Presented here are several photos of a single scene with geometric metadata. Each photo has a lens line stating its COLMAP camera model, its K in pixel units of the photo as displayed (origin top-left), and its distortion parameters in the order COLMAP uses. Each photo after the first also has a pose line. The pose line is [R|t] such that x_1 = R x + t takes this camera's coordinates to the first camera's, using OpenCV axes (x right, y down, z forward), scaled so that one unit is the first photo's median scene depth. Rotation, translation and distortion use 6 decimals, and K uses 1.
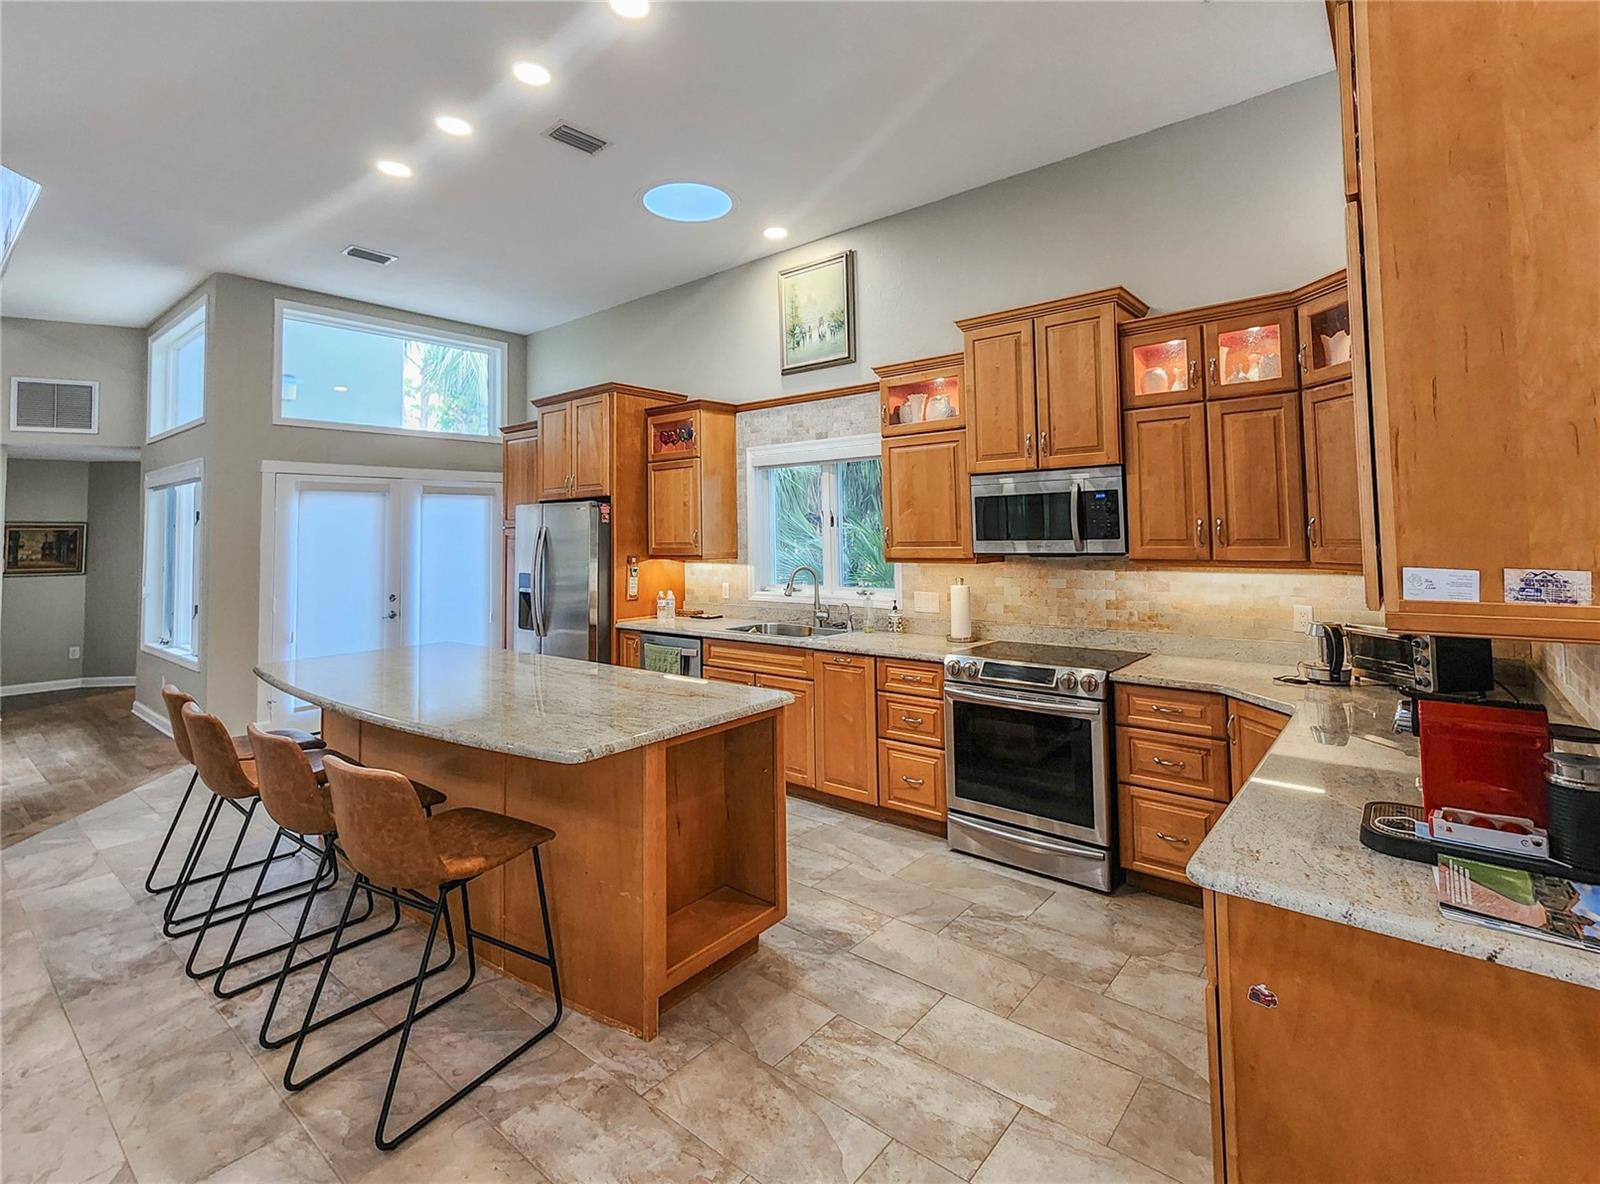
lens RADIAL K [[762.4, 0, 803.6], [0, 762.4, 495.2], [0, 0, 1]] dist [0.003602, 0.001281]
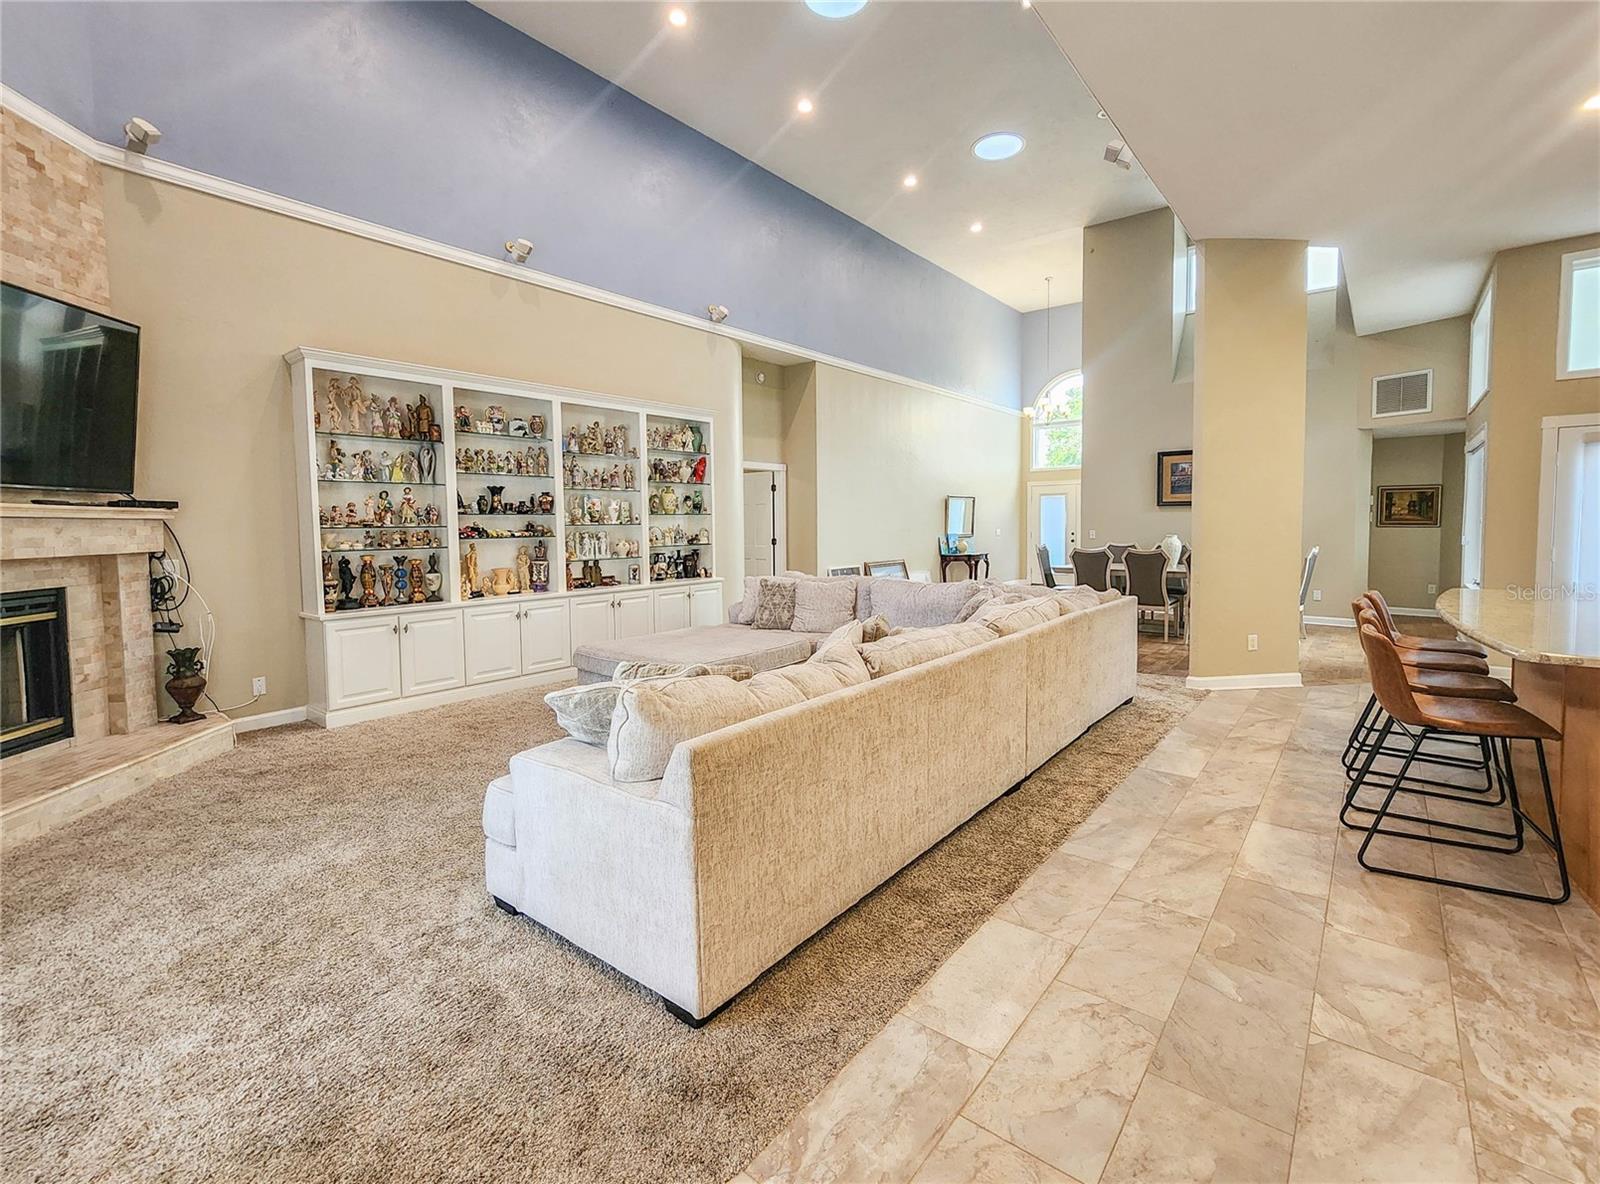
lens RADIAL K [[717.1, 0, 822.9], [0, 717.1, 559.5], [0, 0, 1]] dist [0.001879, 0.001322]
pose [[0.029917, 0.067937, -0.997241, 0.366264], [0.062171, 0.995629, 0.069692, 0.025989], [0.997617, -0.064084, 0.025562, -0.043165]]
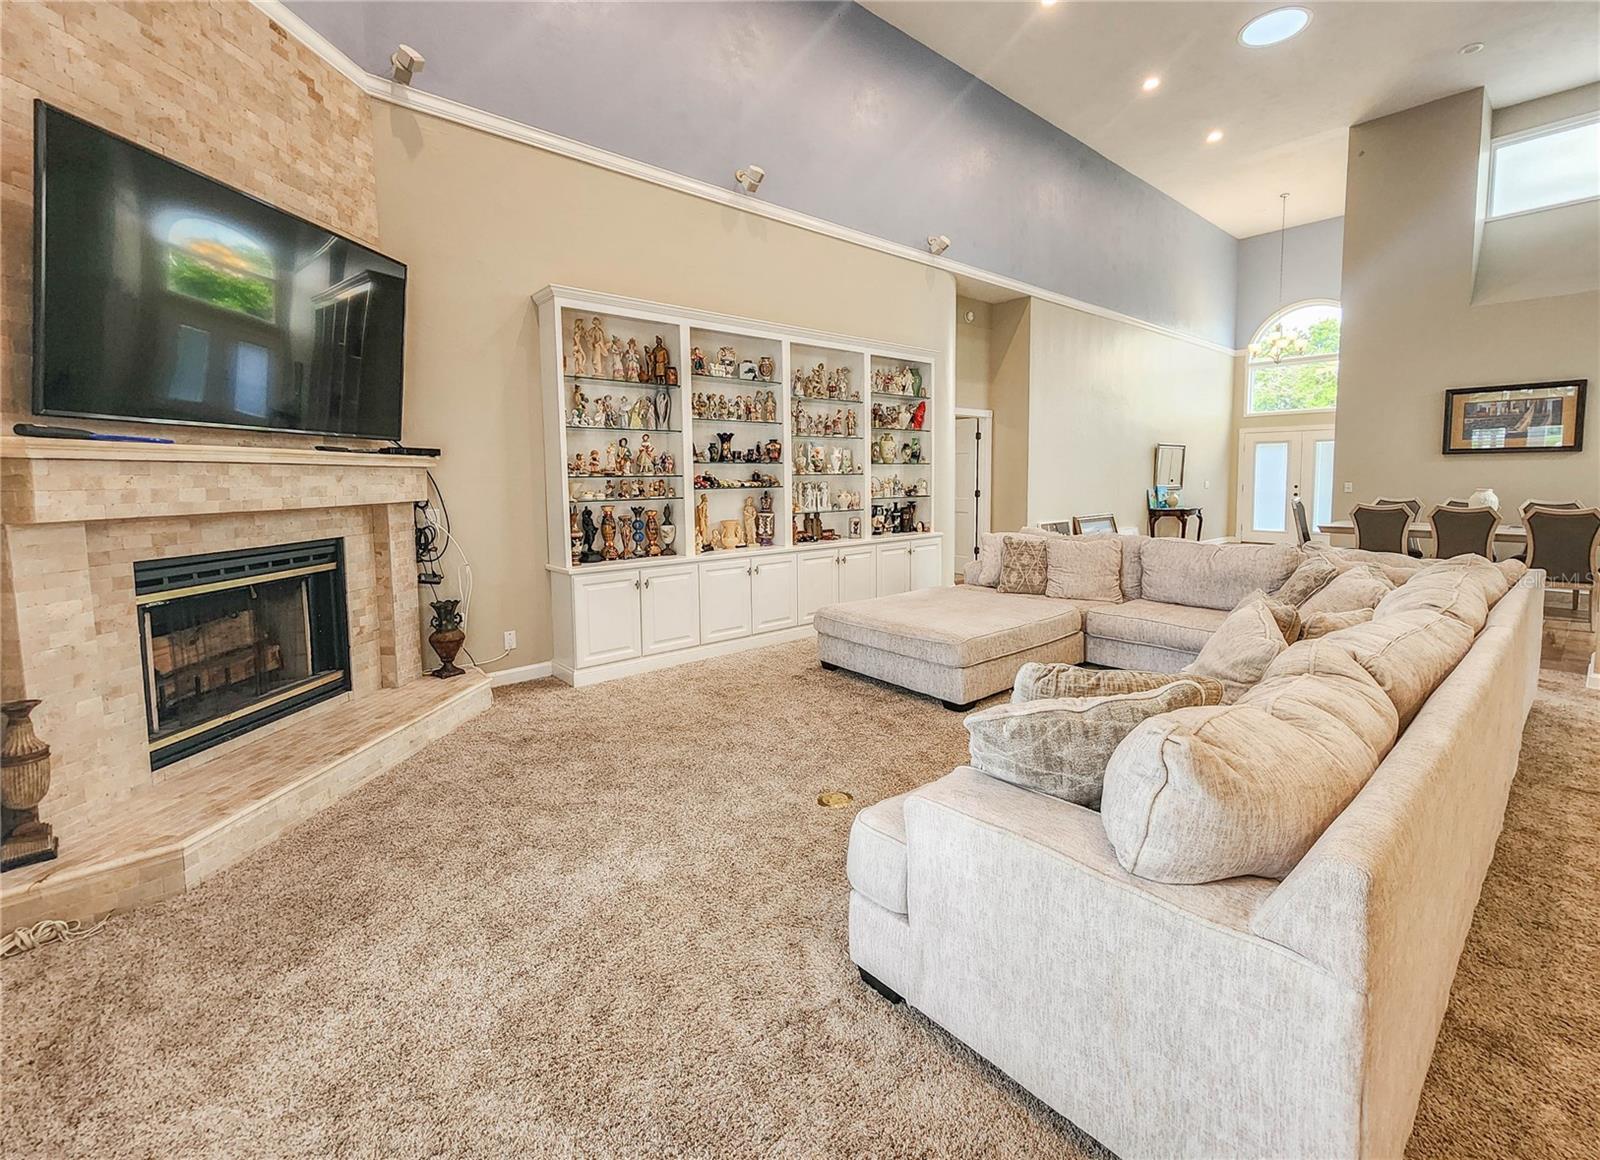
lens RADIAL K [[694.8, 0, 836.8], [0, 694.8, 526.5], [0, 0, 1]] dist [0.002597, 0.000213]
pose [[-0.140479, 0.091301, -0.985865, 0.188172], [0.062127, 0.994590, 0.083256, 0.018254], [0.988132, -0.049553, -0.145392, -0.254434]]
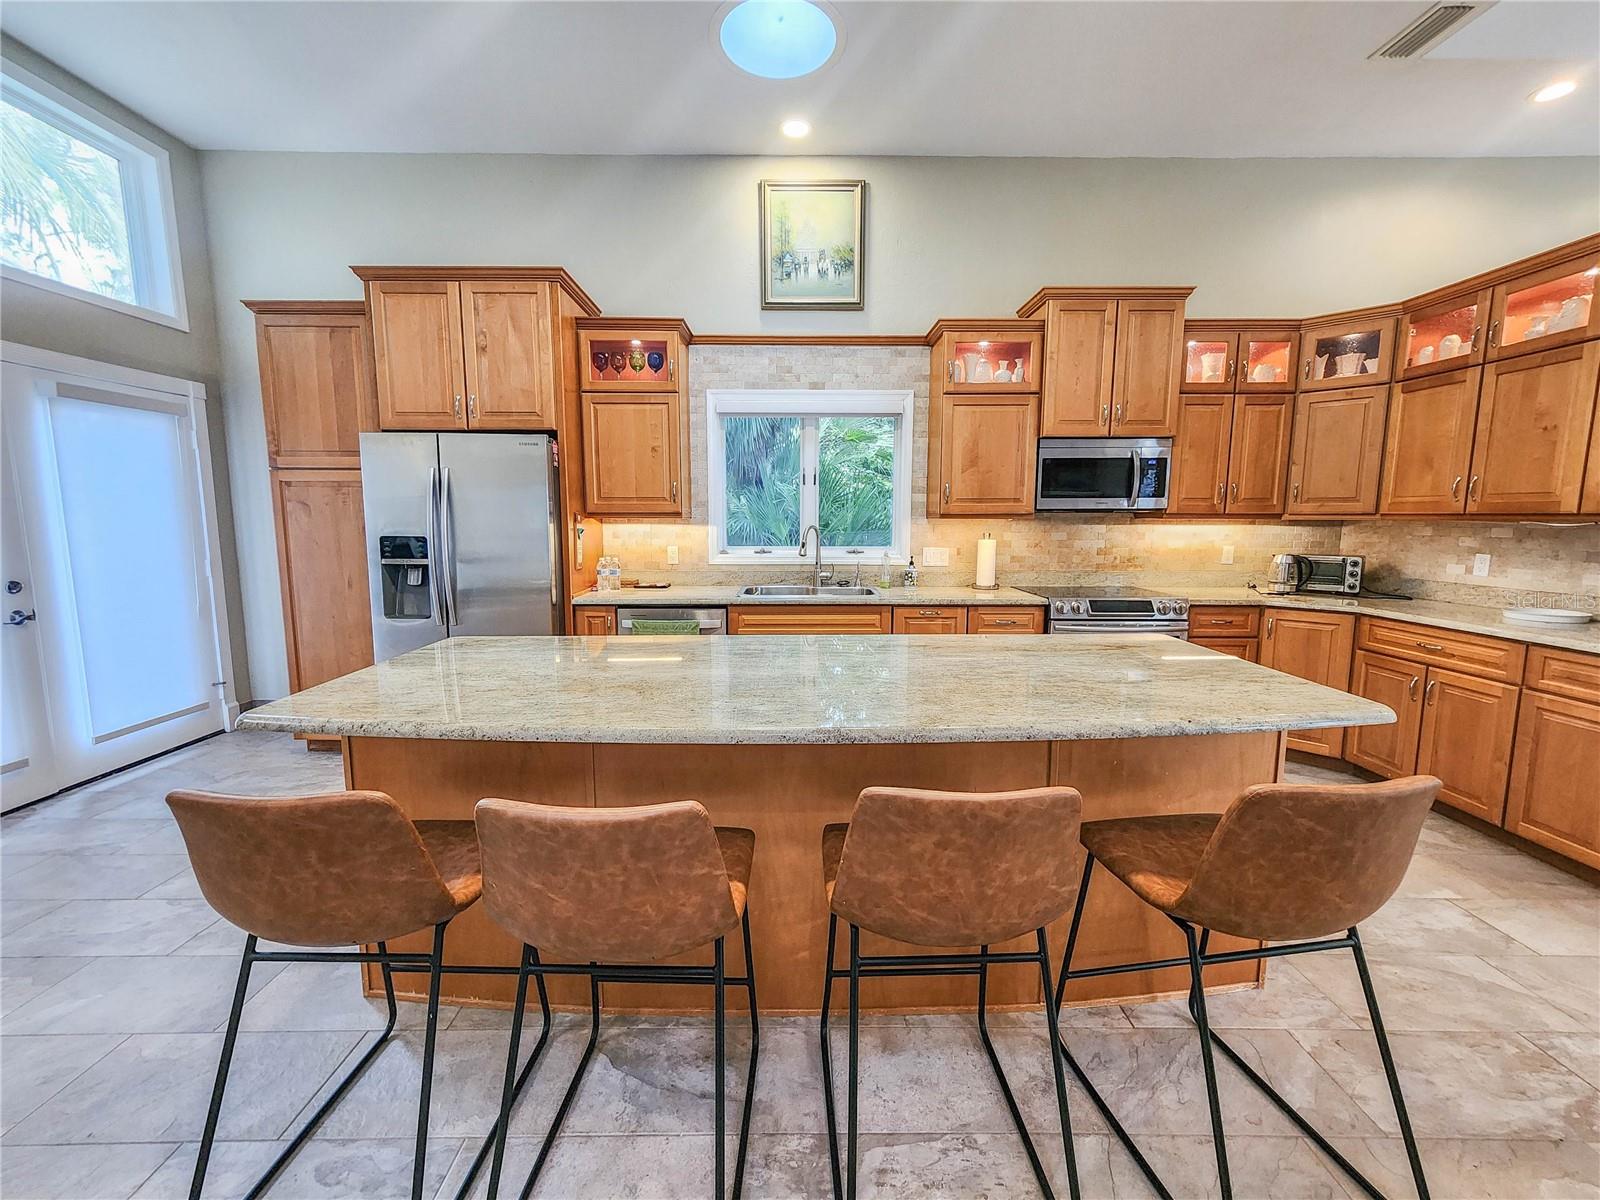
lens RADIAL K [[654.6, 0, 799.2], [0, 654.6, 594.3], [0, 0, 1]] dist [0.006336, 0.000677]
pose [[0.768039, -0.062010, 0.637394, -0.614672], [-0.046434, 0.987289, 0.152003, 0.063419], [-0.638718, -0.146341, 0.755397, 0.432604]]
